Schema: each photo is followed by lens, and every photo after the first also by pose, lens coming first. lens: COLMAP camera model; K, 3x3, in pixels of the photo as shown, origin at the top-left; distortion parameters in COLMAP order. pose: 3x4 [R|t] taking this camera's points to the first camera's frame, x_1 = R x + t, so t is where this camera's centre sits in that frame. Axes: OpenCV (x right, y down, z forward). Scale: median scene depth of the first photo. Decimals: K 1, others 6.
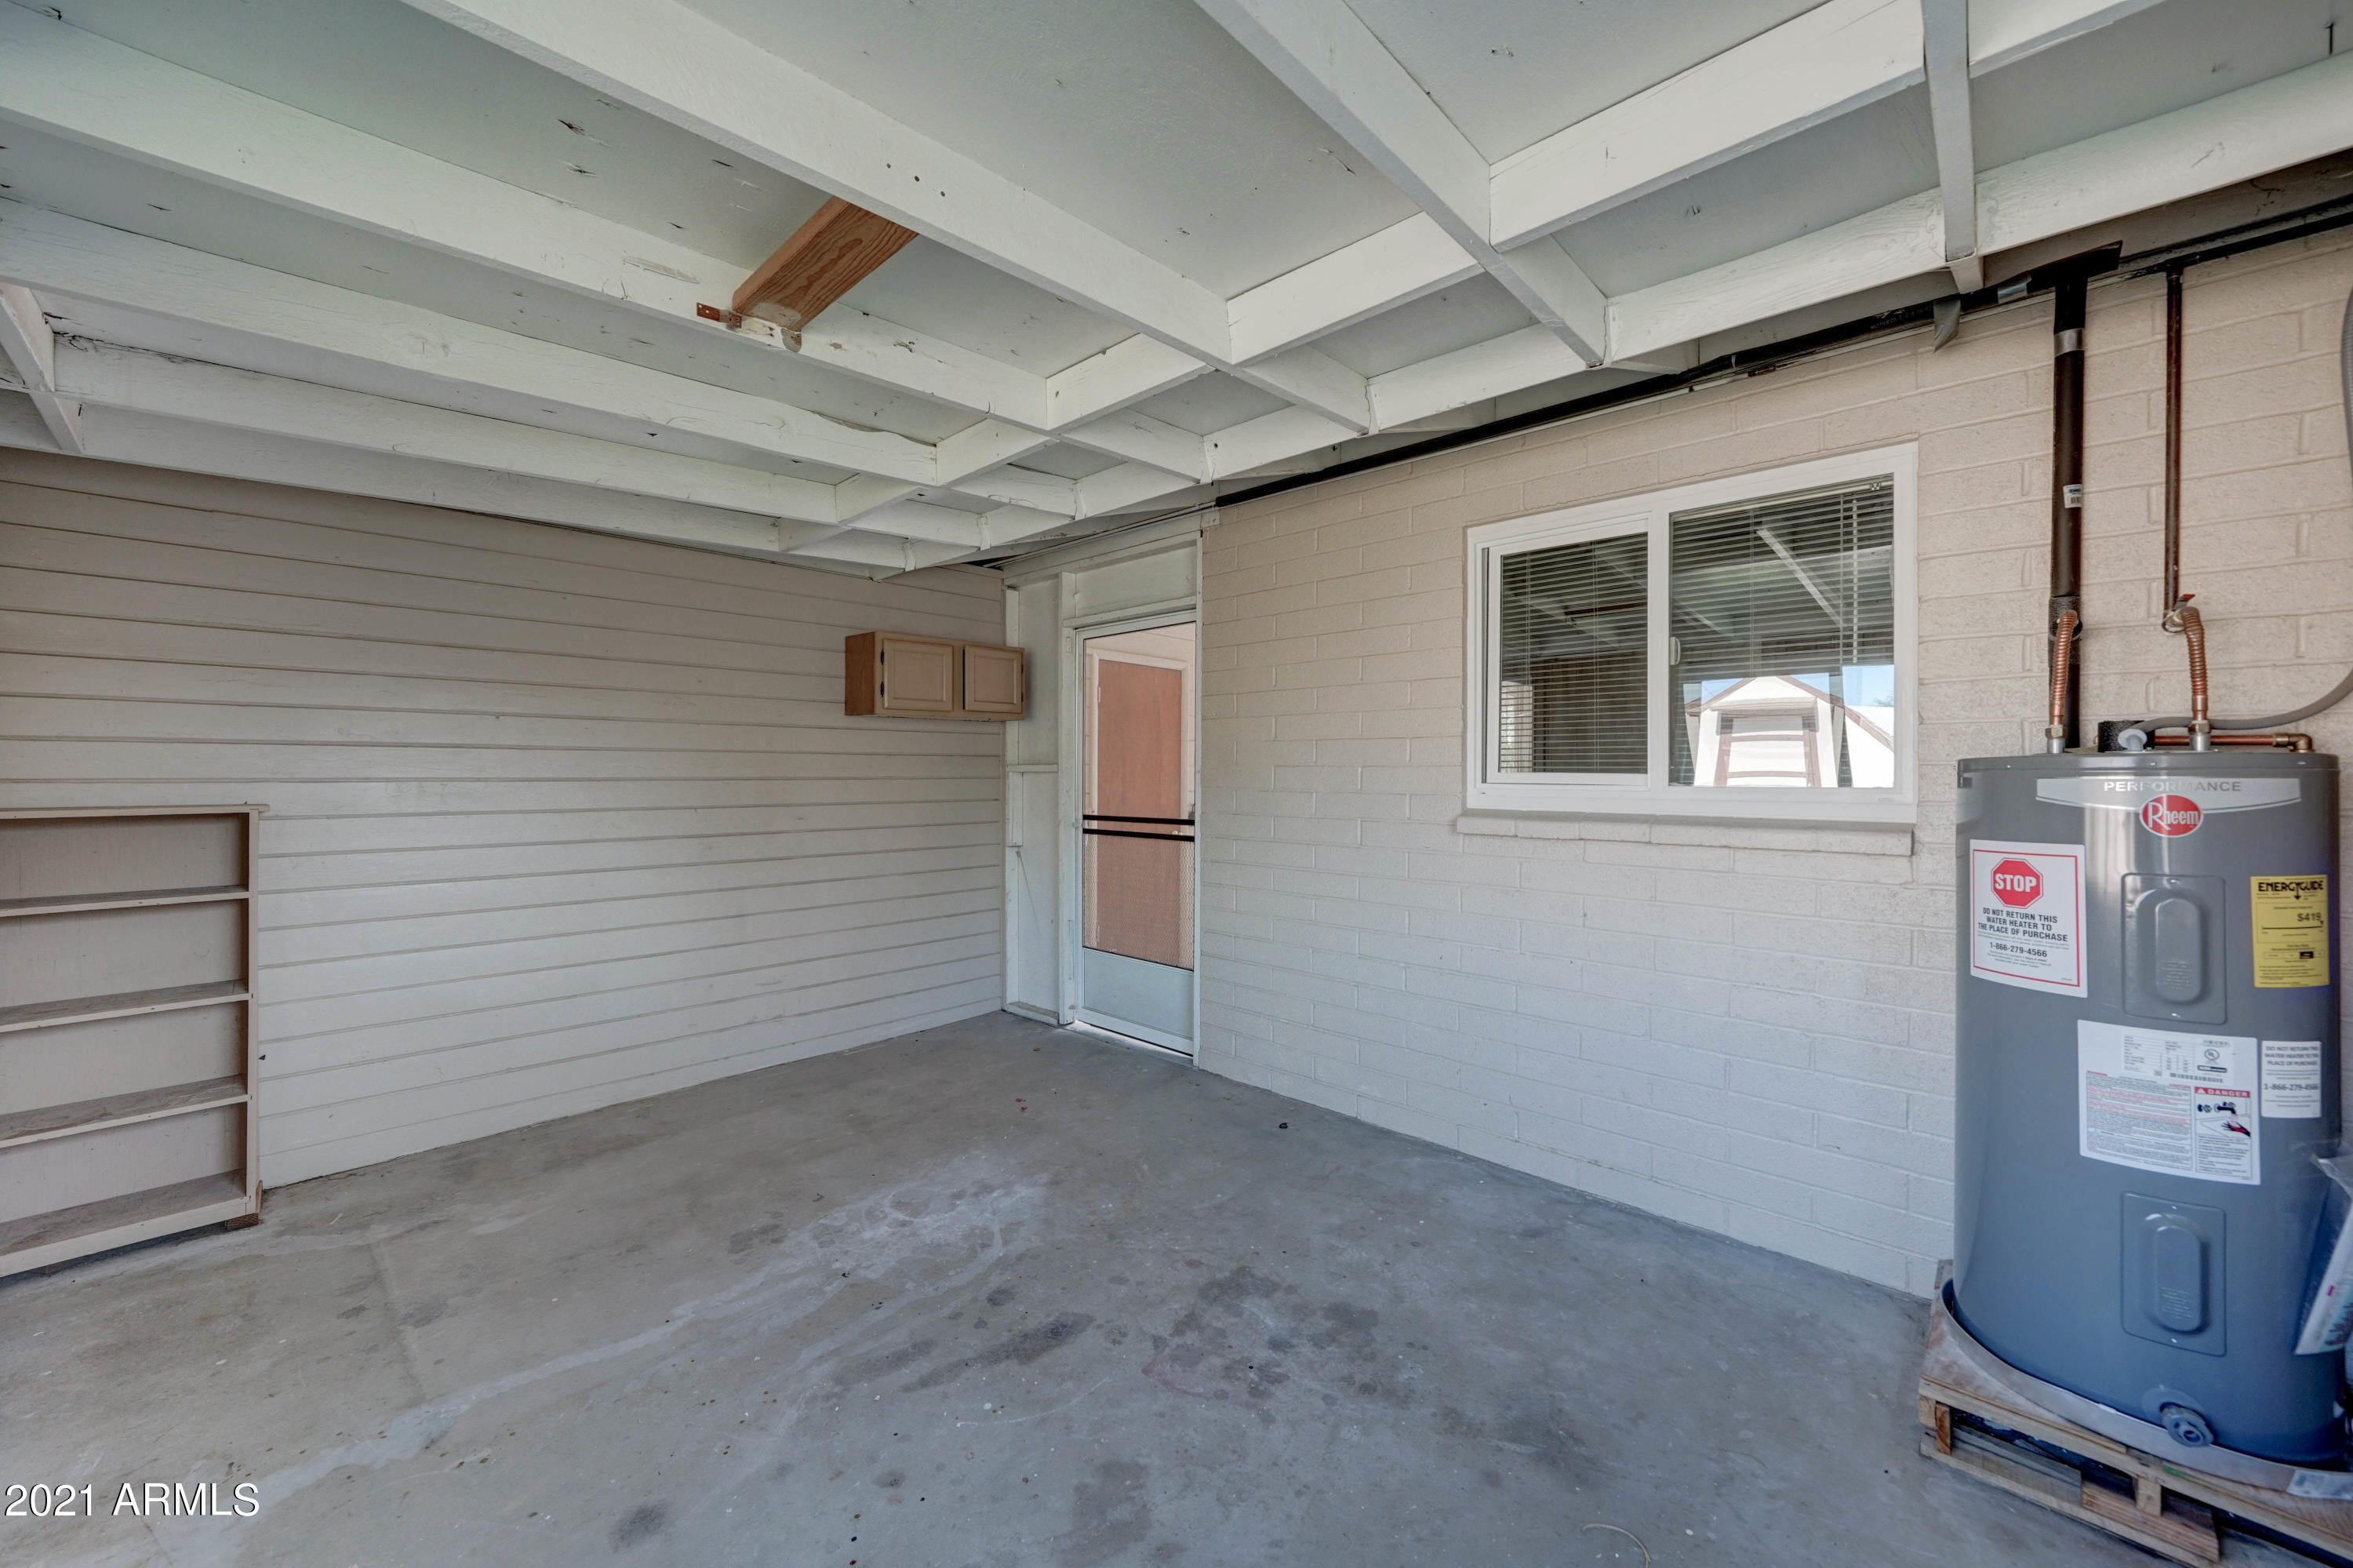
lens RADIAL K [[908.5, 0, 1185.1], [0, 908.5, 776.0], [0, 0, 1]] dist [-0.014356, 0.002120]
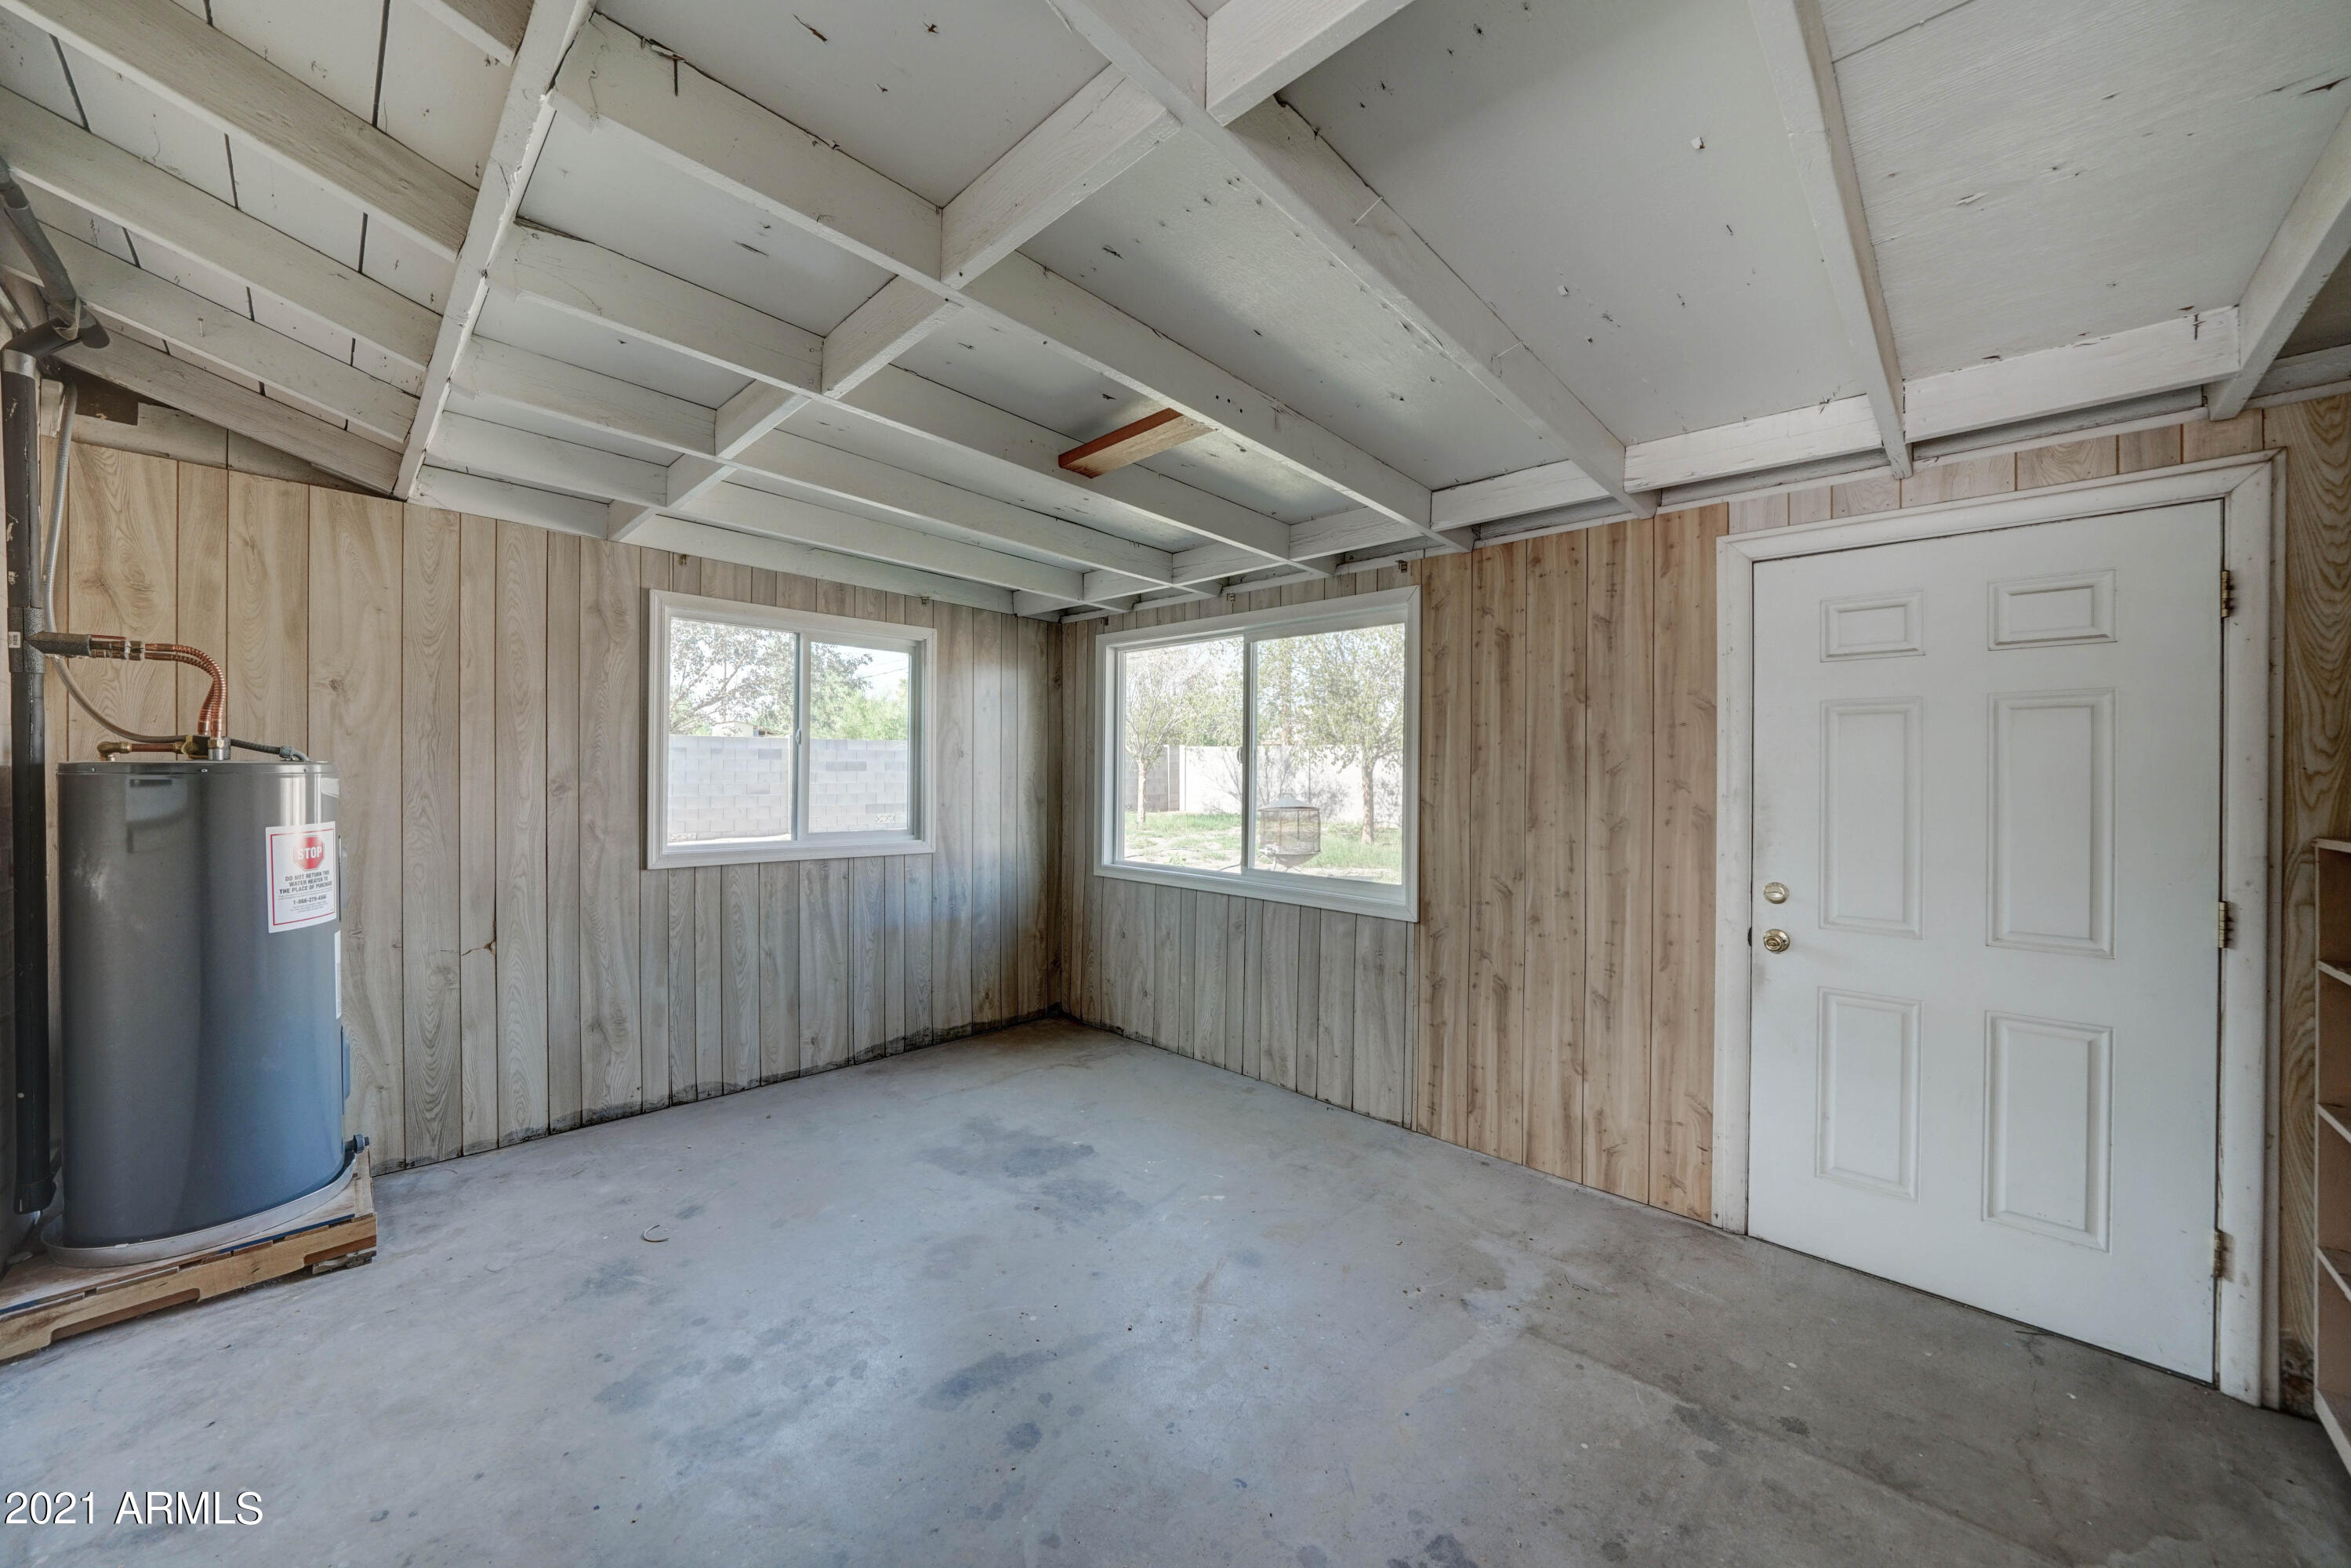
lens RADIAL K [[907.7, 0, 1167.5], [0, 907.7, 783.4], [0, 0, 1]] dist [-0.014356, 0.002120]
pose [[-0.999463, -0.003905, 0.032542, -0.378628], [-0.003708, 0.999974, 0.006131, -0.004739], [-0.032565, 0.006007, -0.999452, 1.906685]]
